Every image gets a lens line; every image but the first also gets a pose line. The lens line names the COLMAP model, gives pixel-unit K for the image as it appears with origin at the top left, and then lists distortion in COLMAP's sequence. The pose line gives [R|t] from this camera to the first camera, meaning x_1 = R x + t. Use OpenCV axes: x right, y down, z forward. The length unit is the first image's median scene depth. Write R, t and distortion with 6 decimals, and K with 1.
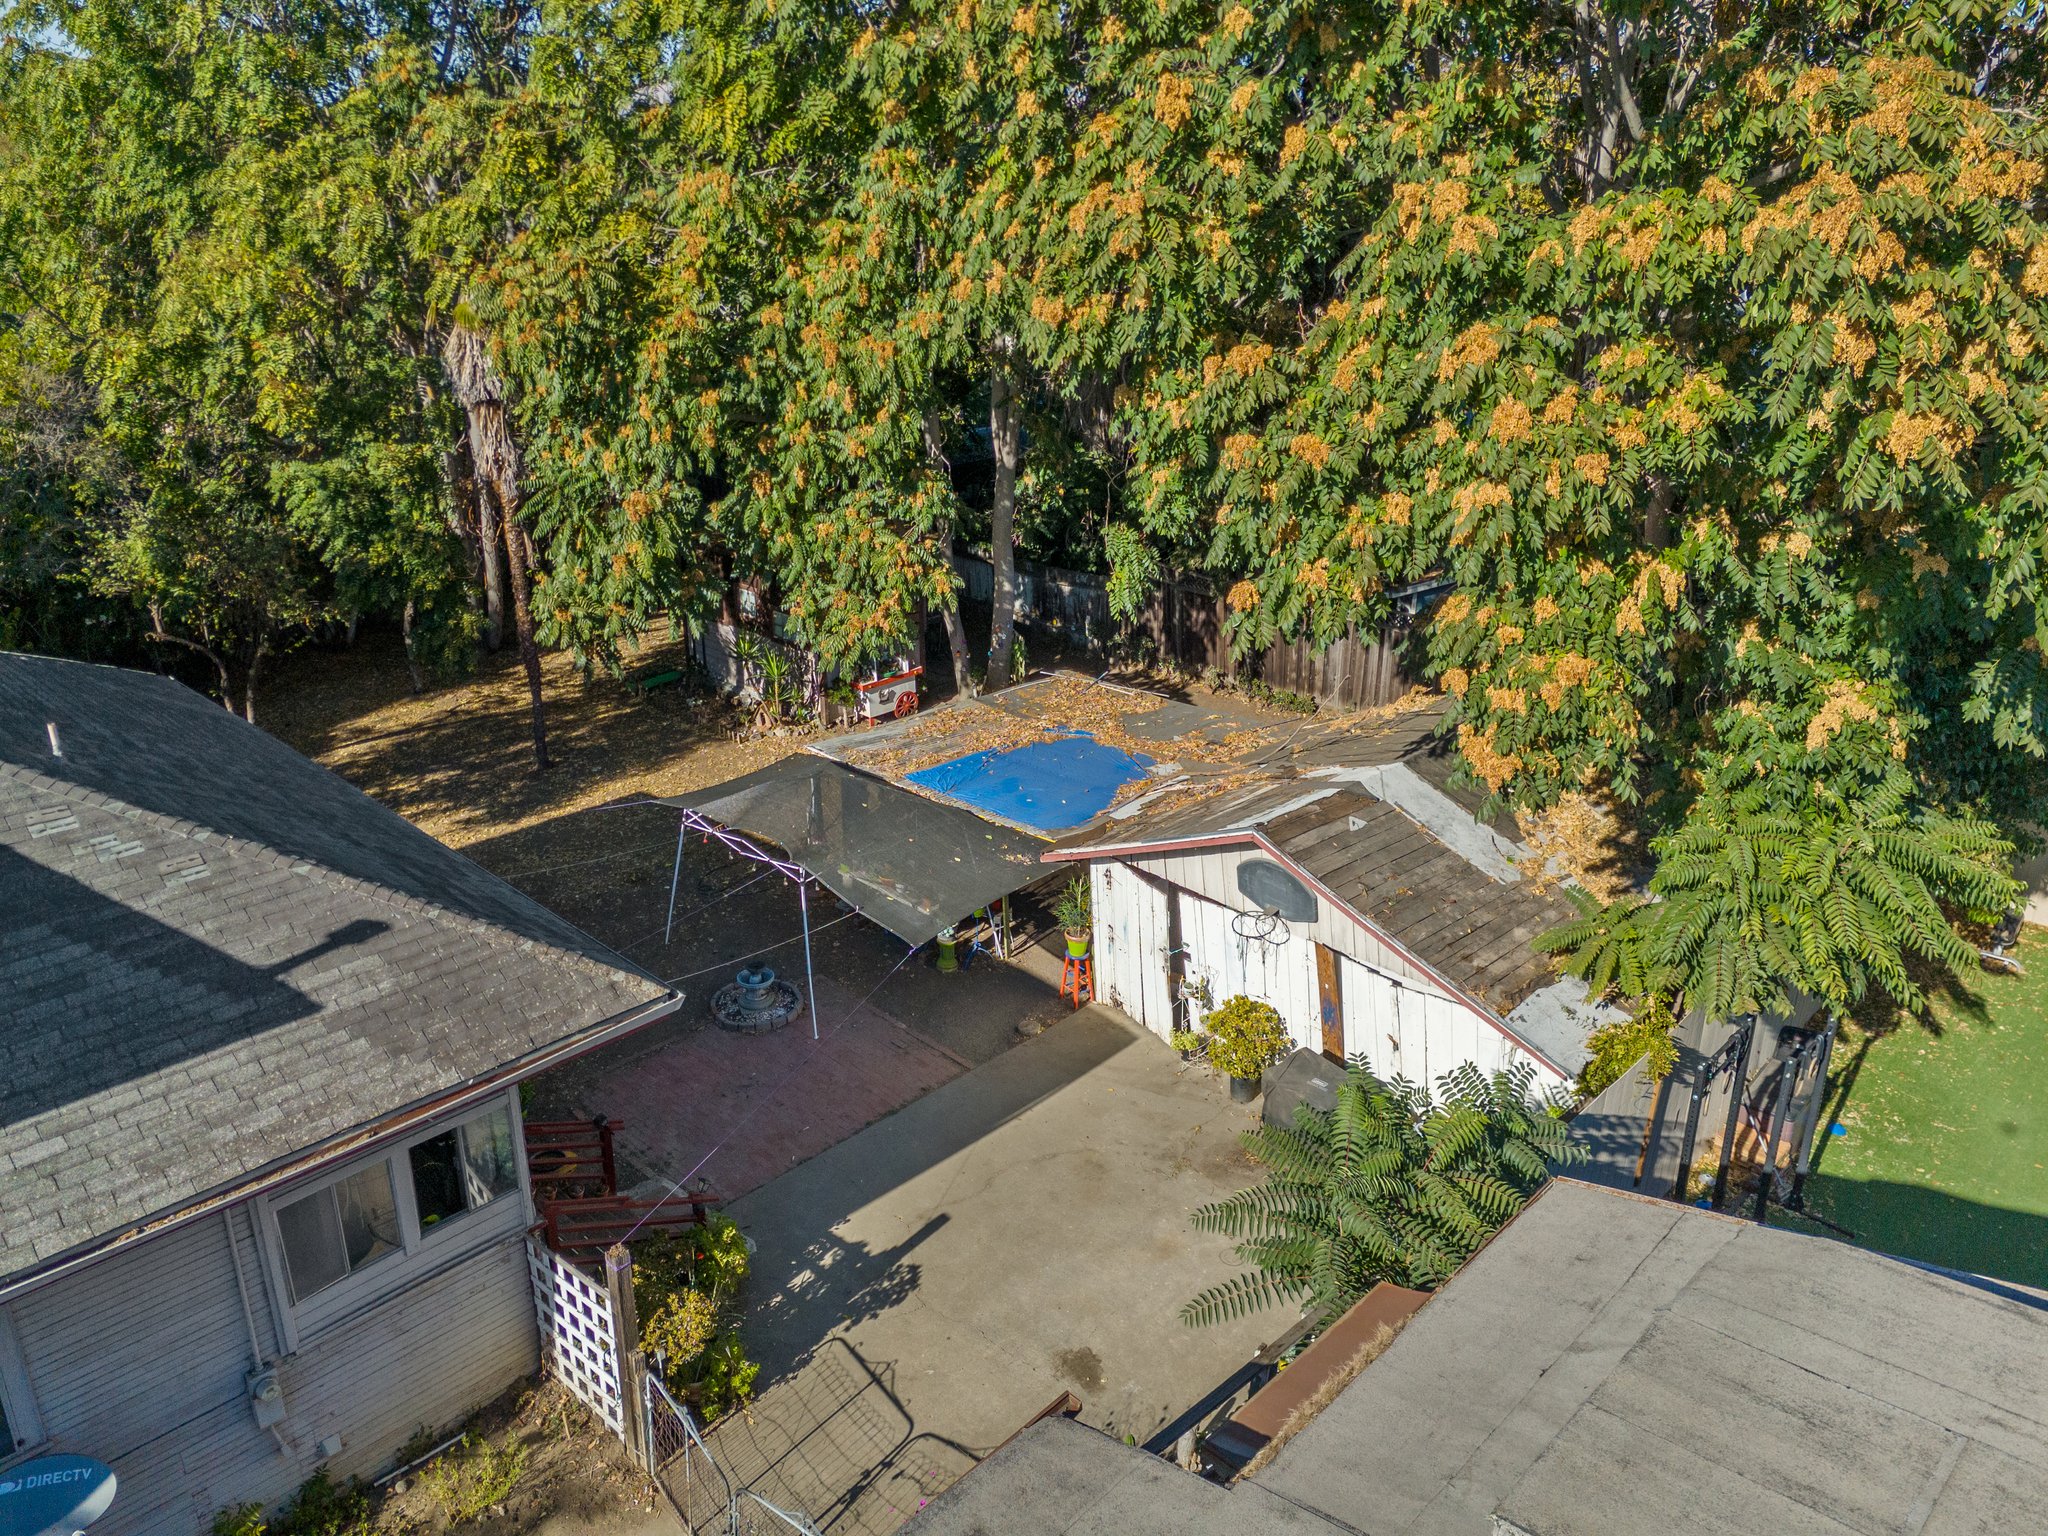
lens RADIAL K [[1506.7, 0, 1029.5], [0, 1506.7, 768.7], [0, 0, 1]] dist [0.074180, -0.059422]
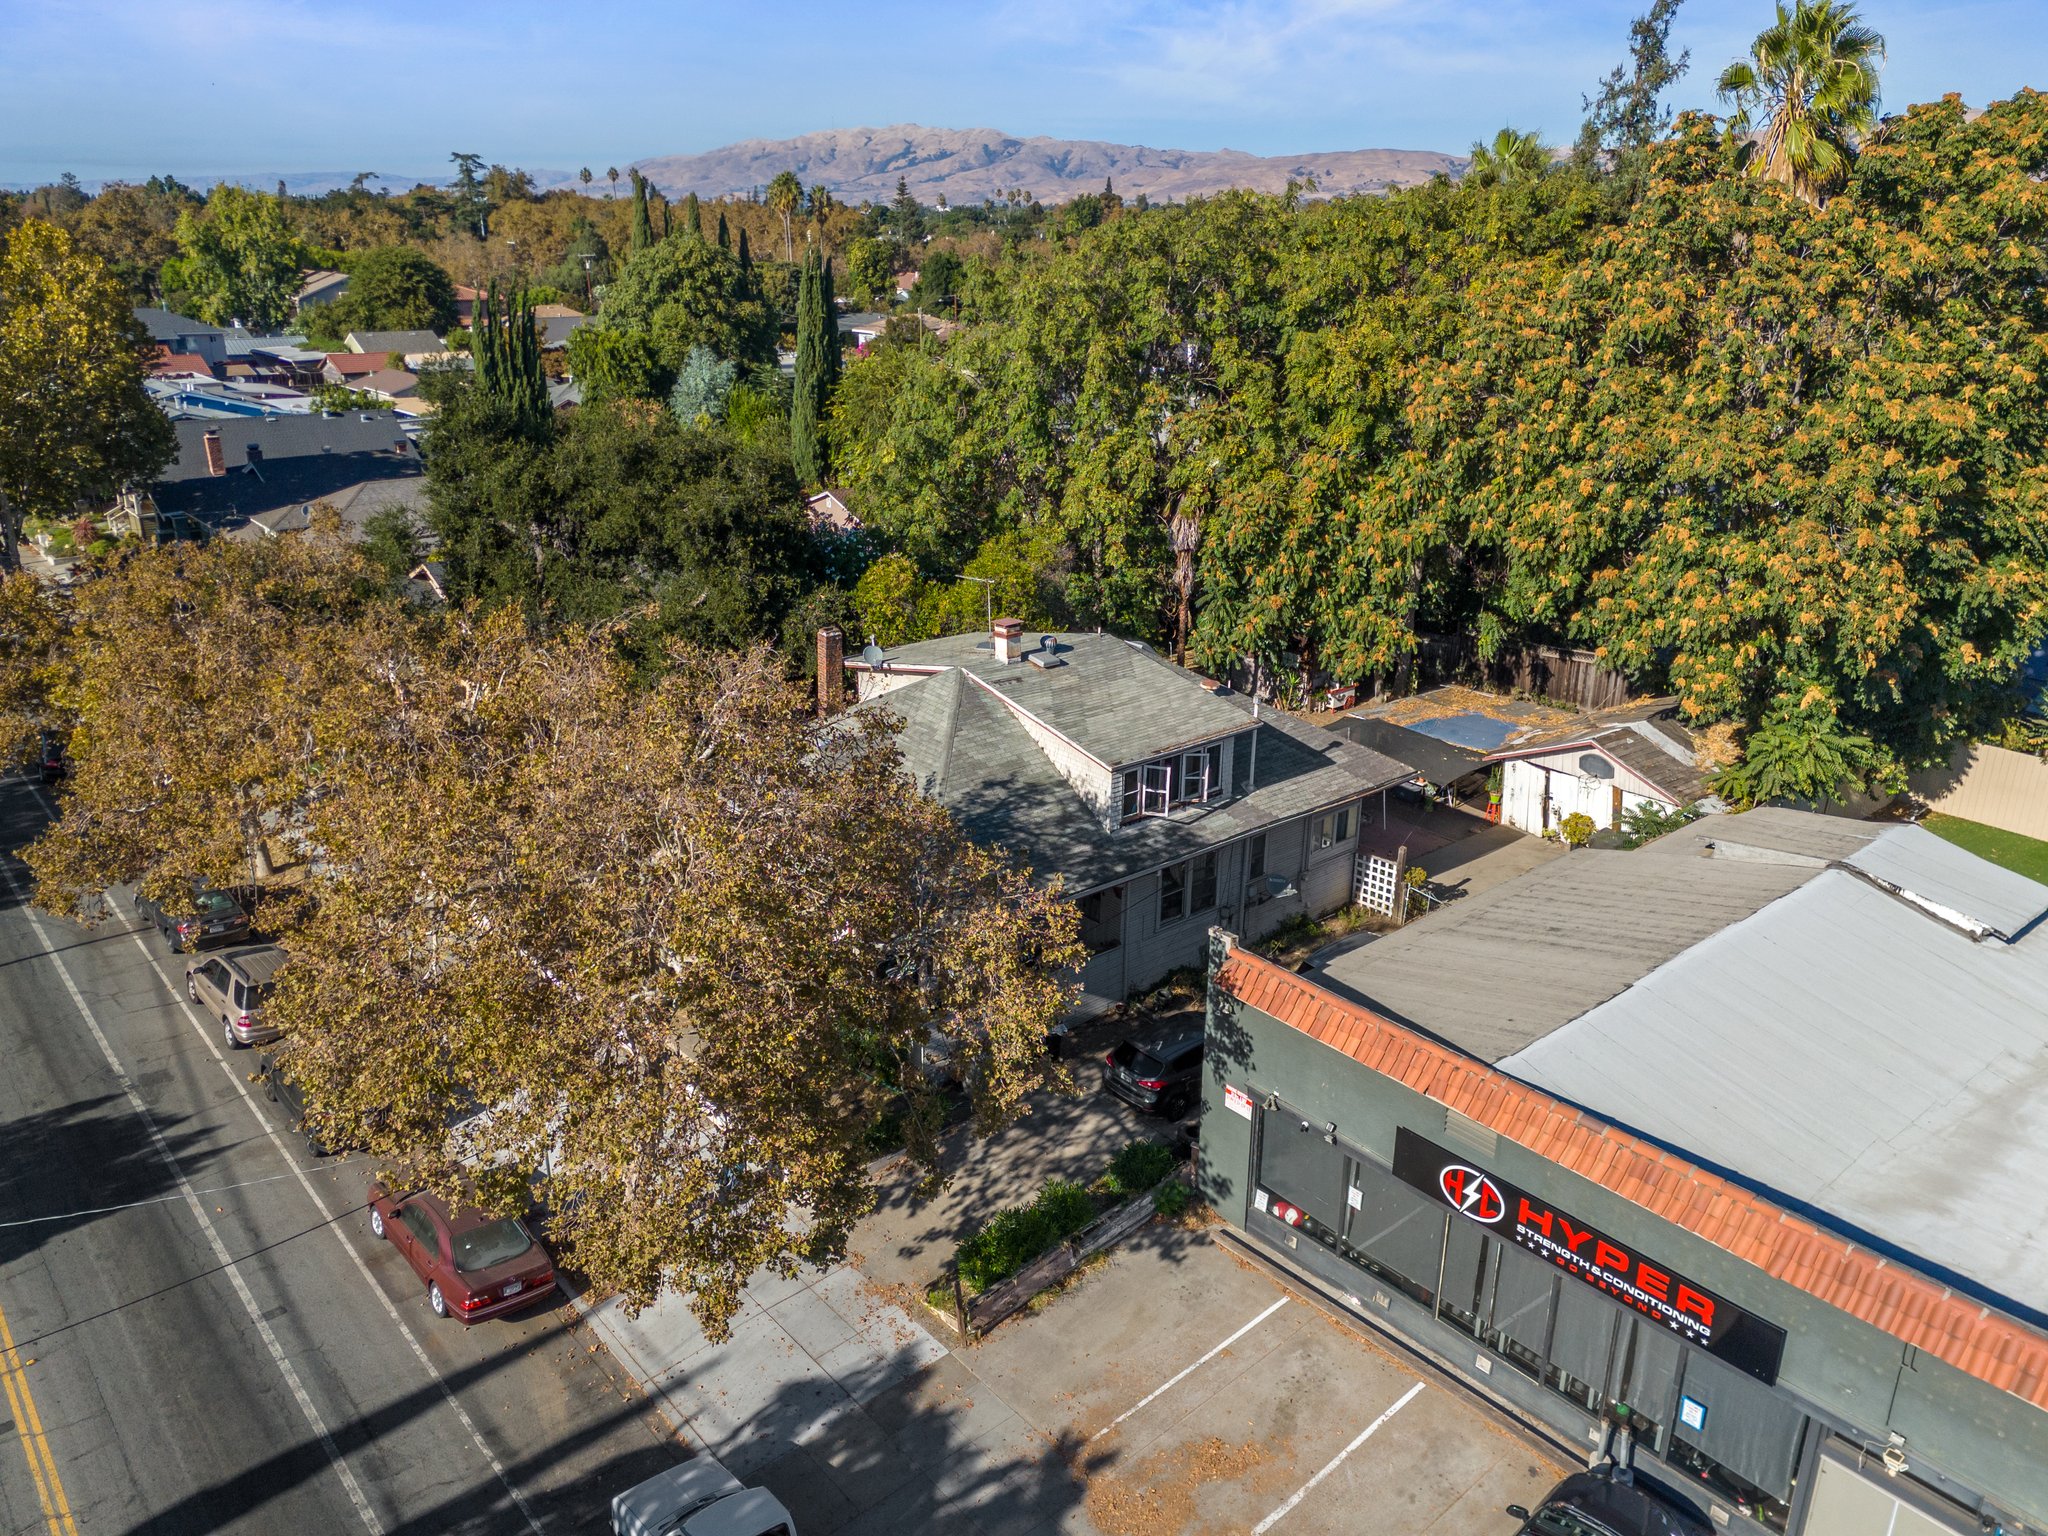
lens RADIAL K [[1497.3, 0, 1033.7], [0, 1497.3, 758.8], [0, 0, 1]] dist [0.071291, -0.060912]
pose [[0.995962, 0.037086, -0.081754, -0.554728], [-0.039896, 0.998659, -0.033002, 0.183445], [0.080420, 0.036131, 0.996106, -1.561271]]
